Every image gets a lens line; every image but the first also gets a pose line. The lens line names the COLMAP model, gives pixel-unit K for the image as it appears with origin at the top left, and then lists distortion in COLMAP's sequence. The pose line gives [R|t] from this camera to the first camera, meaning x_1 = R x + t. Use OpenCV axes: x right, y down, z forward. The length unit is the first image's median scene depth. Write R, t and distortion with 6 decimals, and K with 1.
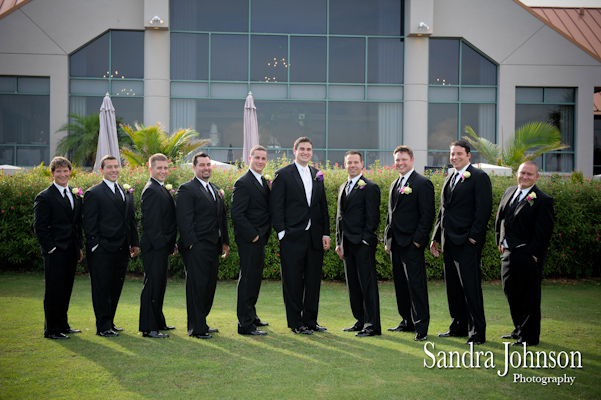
lens RADIAL K [[1005.7, 0, 300.9], [0, 1005.7, 208.1], [0, 0, 1]] dist [0.159591, 0.000000]
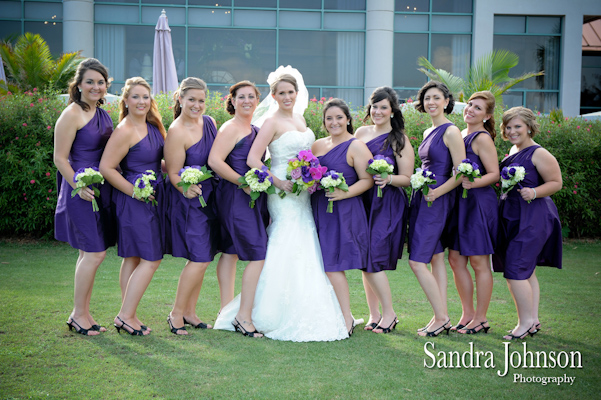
lens RADIAL K [[942.8, 0, 317.6], [0, 942.8, 221.1], [0, 0, 1]] dist [0.102554, 0.000000]
pose [[0.999975, 0.006792, -0.002003, 0.062962], [-0.006631, 0.997430, 0.071345, 0.000098], [0.002483, -0.071330, 0.997450, 0.172767]]
